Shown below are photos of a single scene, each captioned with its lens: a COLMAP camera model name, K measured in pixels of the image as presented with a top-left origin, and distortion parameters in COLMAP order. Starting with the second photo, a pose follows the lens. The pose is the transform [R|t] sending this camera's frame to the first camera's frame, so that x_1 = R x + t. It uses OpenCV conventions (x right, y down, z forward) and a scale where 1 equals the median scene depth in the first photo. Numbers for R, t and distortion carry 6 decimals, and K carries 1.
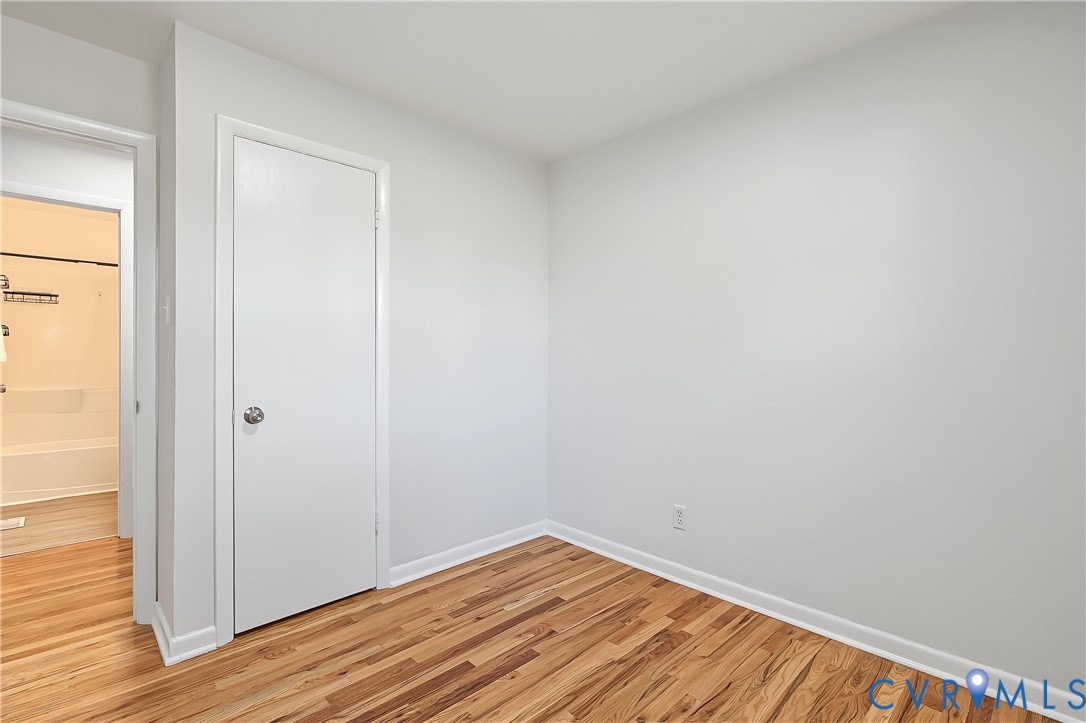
lens RADIAL K [[513.0, 0, 538.5], [0, 513.0, 360.6], [0, 0, 1]] dist [0.000440, 0.000398]
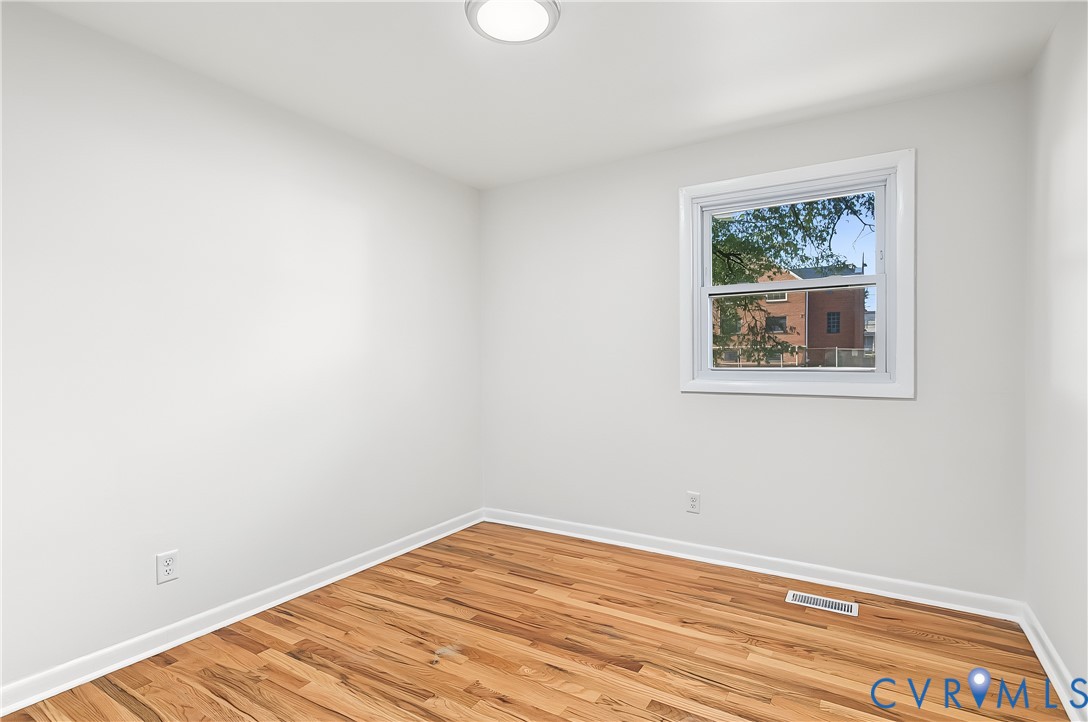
lens RADIAL K [[514.0, 0, 542.3], [0, 514.0, 361.7], [0, 0, 1]] dist [0.000440, 0.000398]
pose [[-0.230832, -0.009774, 0.972945, -0.792963], [-0.004051, 0.999951, 0.009084, -0.031244], [-0.972985, -0.001845, -0.230860, 0.763838]]
